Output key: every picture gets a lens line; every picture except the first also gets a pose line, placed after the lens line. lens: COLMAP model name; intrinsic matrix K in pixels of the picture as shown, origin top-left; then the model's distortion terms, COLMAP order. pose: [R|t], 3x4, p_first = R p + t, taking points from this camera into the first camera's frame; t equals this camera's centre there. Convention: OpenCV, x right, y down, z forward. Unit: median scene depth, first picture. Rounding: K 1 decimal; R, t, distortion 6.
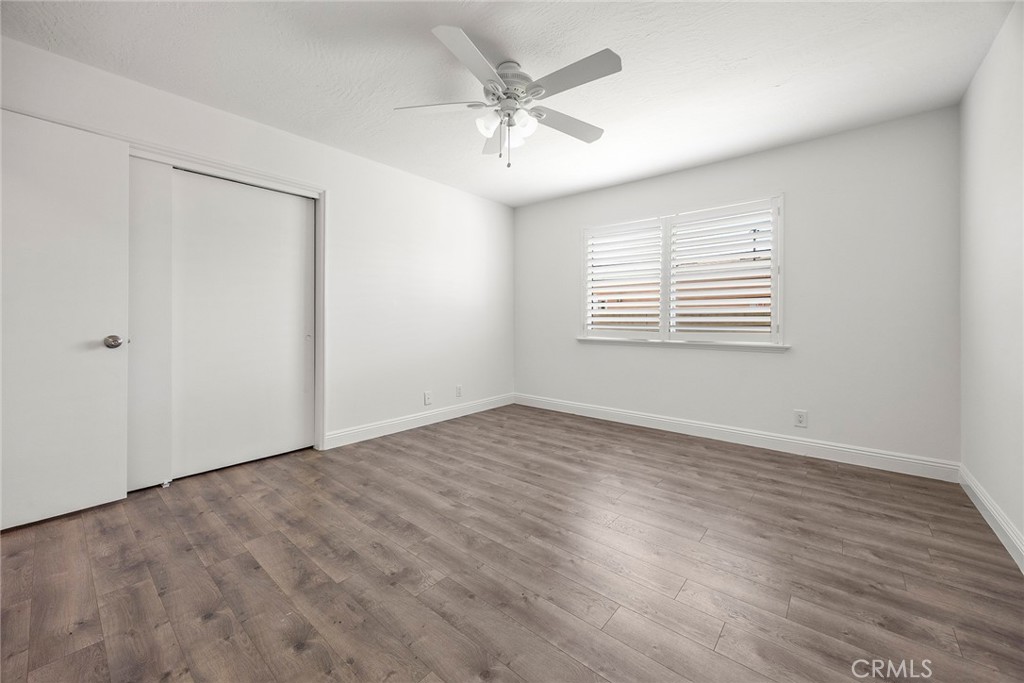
lens RADIAL K [[390.6, 0, 512.3], [0, 390.6, 333.1], [0, 0, 1]] dist [-0.002520, 0.000023]
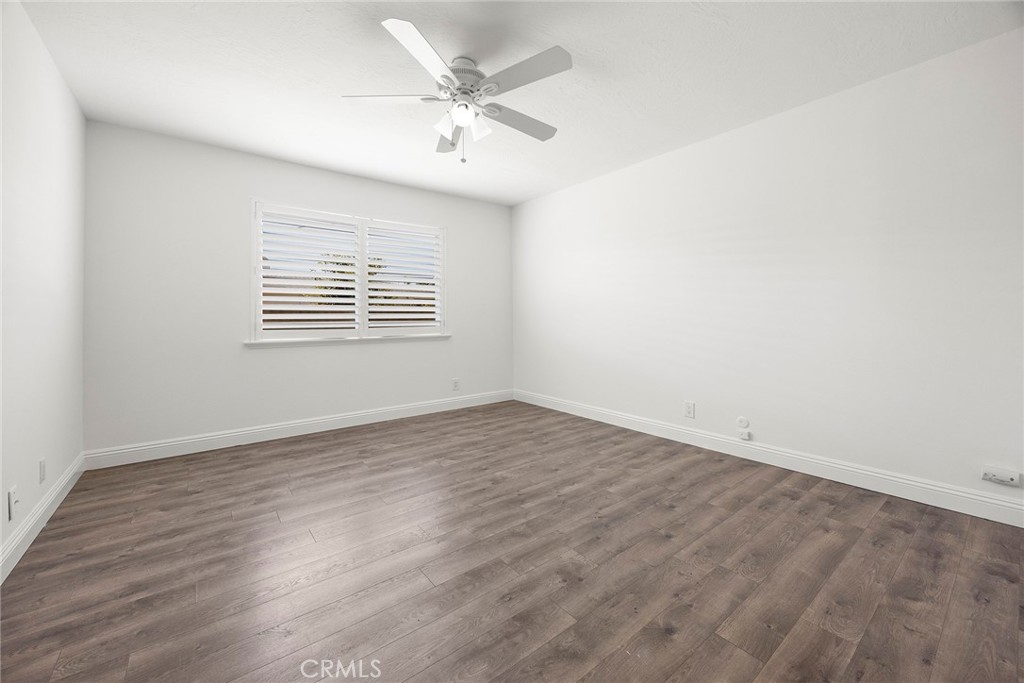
lens RADIAL K [[397.8, 0, 514.5], [0, 397.8, 338.7], [0, 0, 1]] dist [0.000276, 0.000068]
pose [[0.204927, -0.056853, 0.977125, -0.824891], [0.036849, 0.998052, 0.050342, -0.021965], [-0.978083, 0.025690, 0.206622, 0.592259]]
